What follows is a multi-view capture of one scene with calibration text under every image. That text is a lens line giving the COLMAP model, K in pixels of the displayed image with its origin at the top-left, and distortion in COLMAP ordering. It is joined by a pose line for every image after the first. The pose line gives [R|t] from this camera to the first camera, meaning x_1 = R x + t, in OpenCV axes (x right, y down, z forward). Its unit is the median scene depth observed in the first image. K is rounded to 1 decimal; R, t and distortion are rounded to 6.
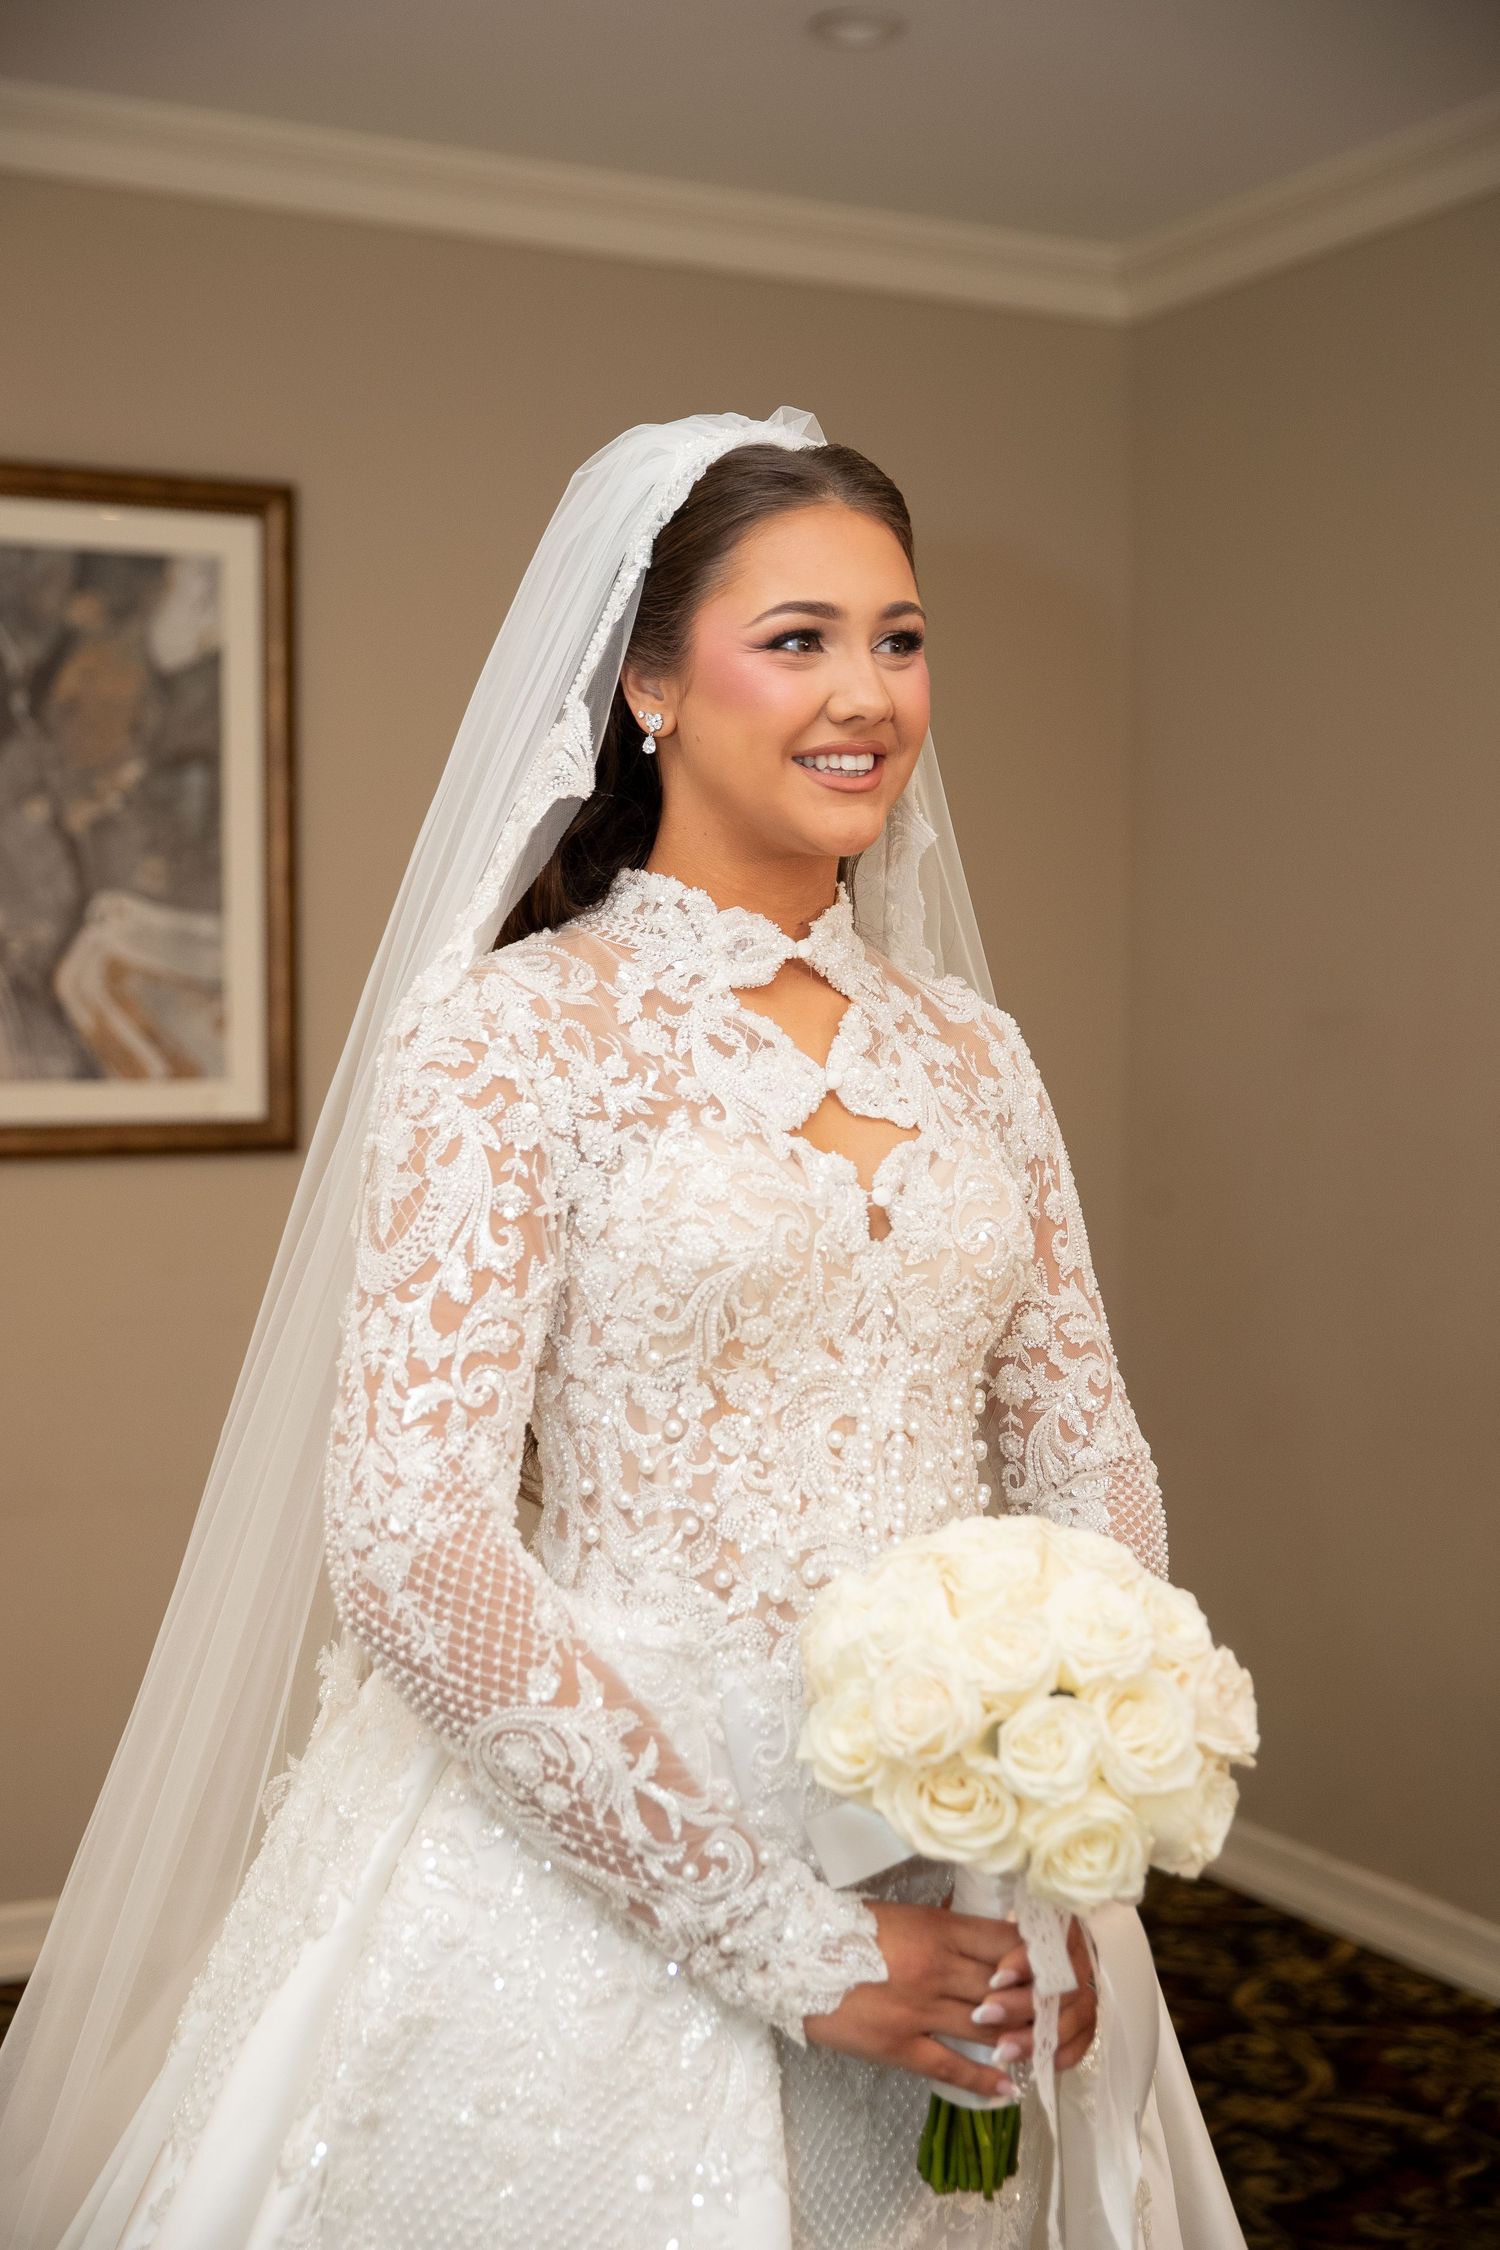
lens RADIAL K [[2626.9, 0, 750.0], [0, 2626.9, 1125.0], [0, 0, 1]] dist [0.007539, 0.048948]
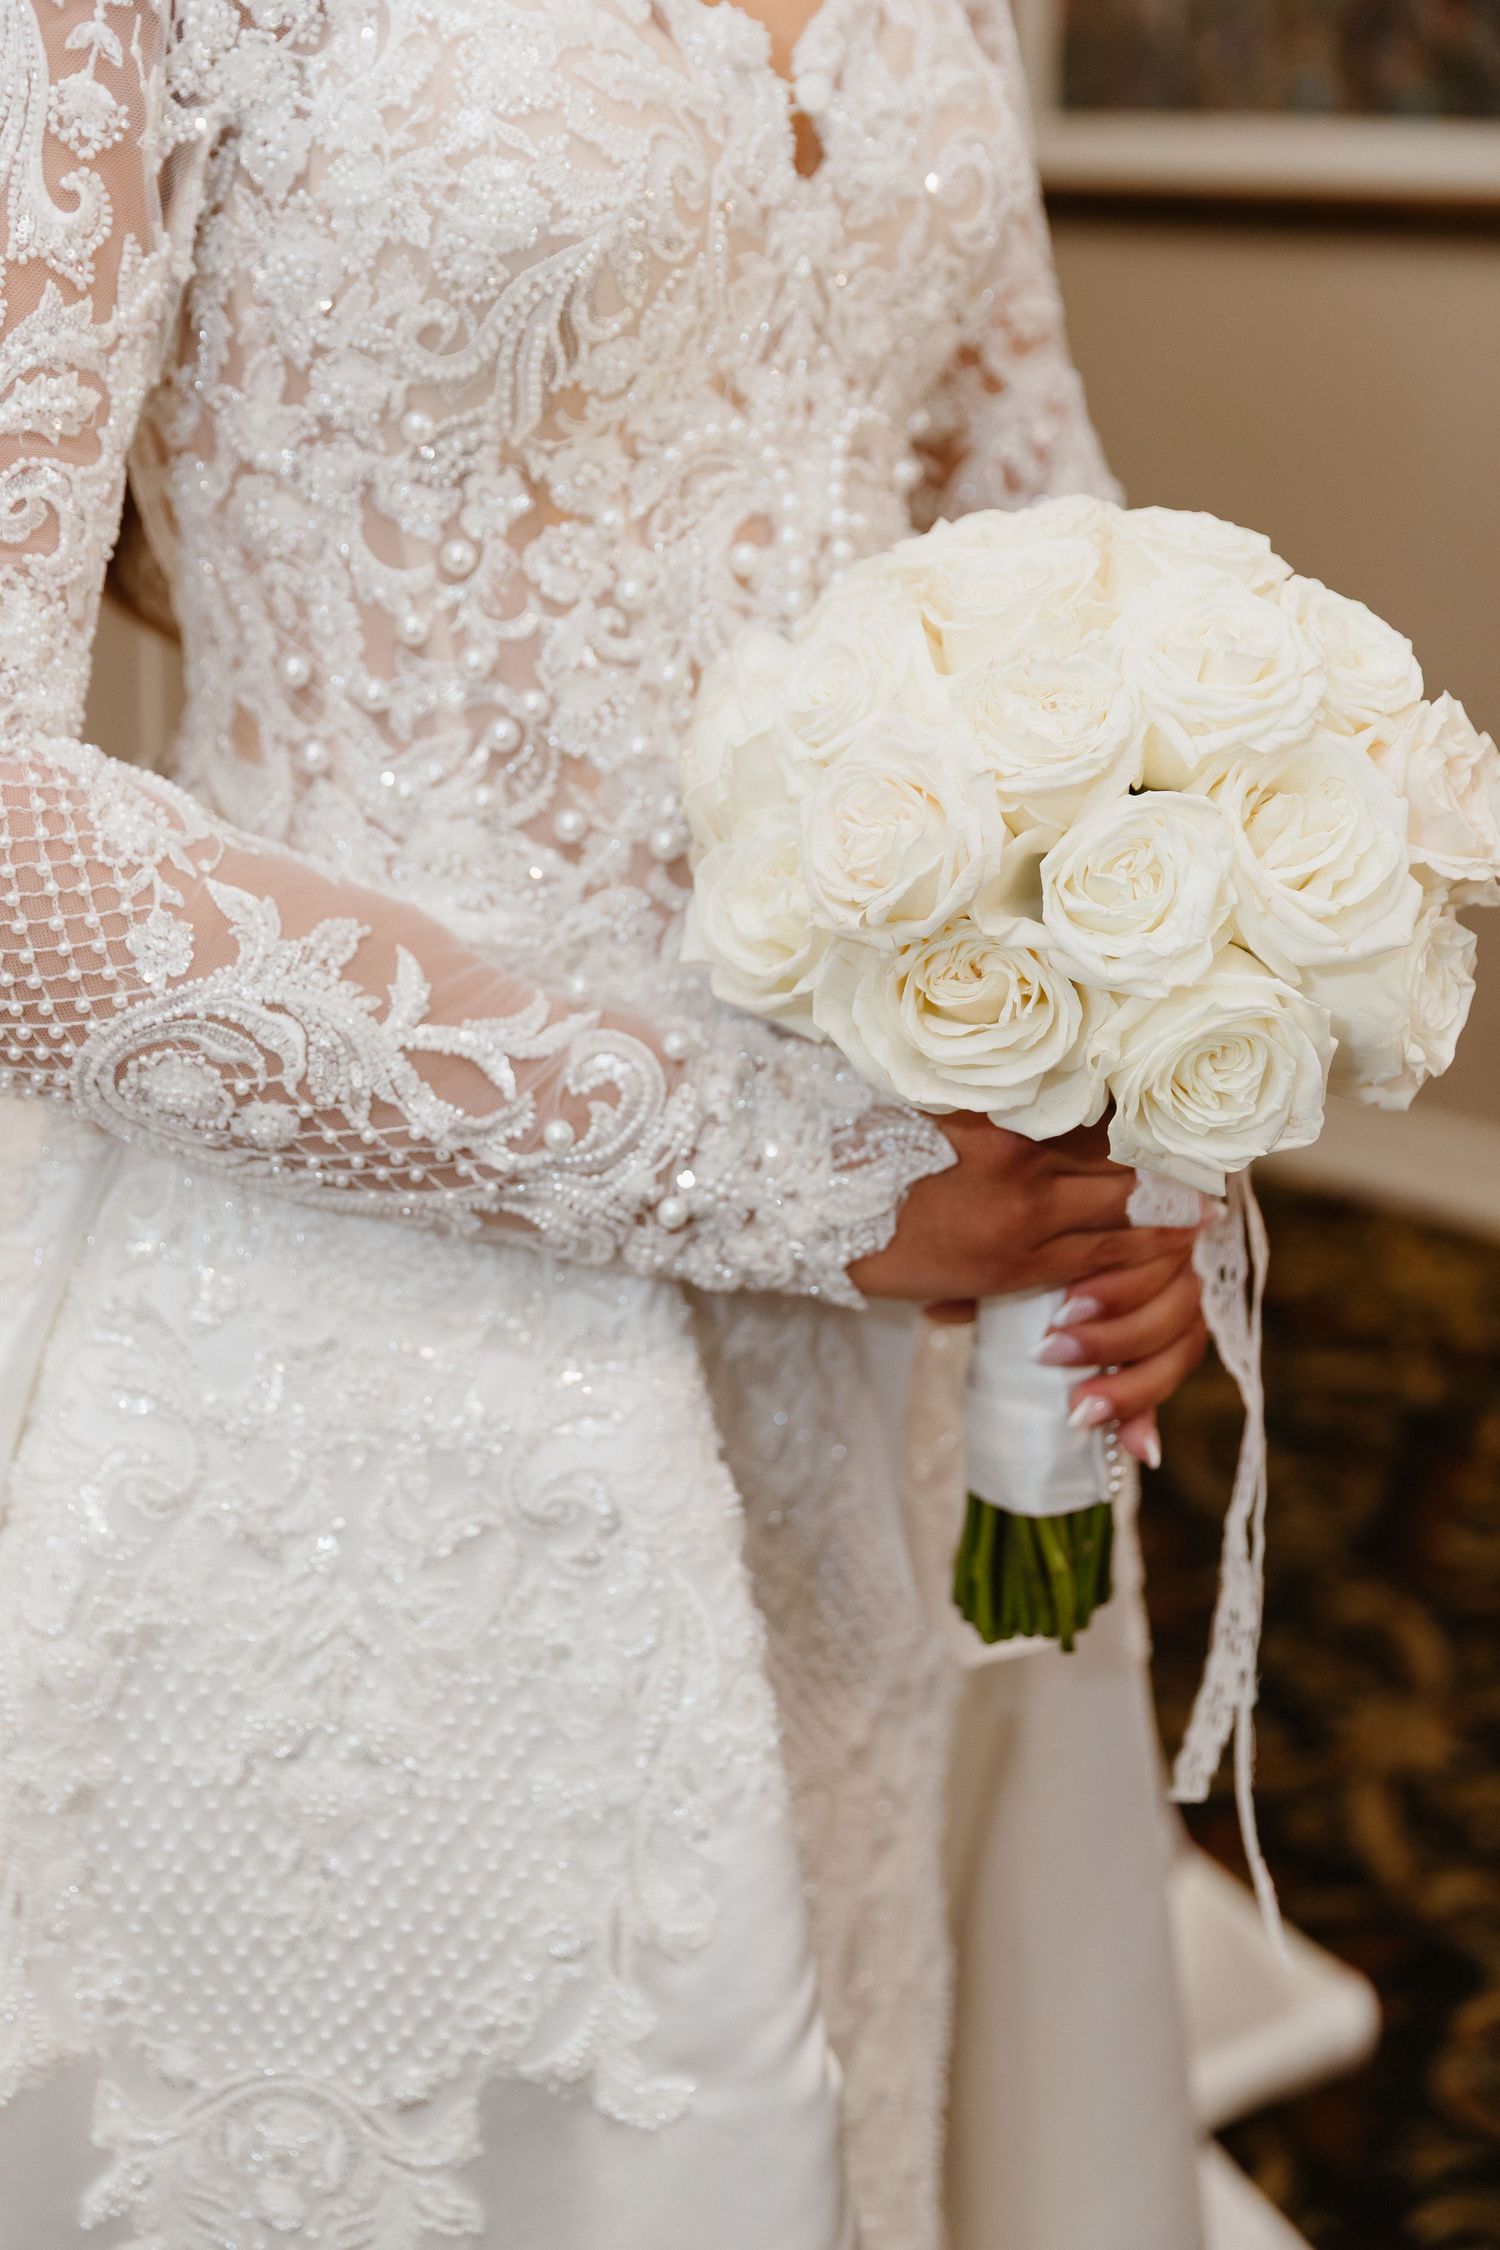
lens RADIAL K [[2612.0, 0, 750.0], [0, 2612.0, 1125.0], [0, 0, 1]] dist [-0.060454, 0.063763]
pose [[0.960976, -0.112122, 0.252892, -0.119298], [0.000143, 0.914382, 0.404853, 0.005820], [-0.276633, -0.389017, 0.878715, 0.468090]]
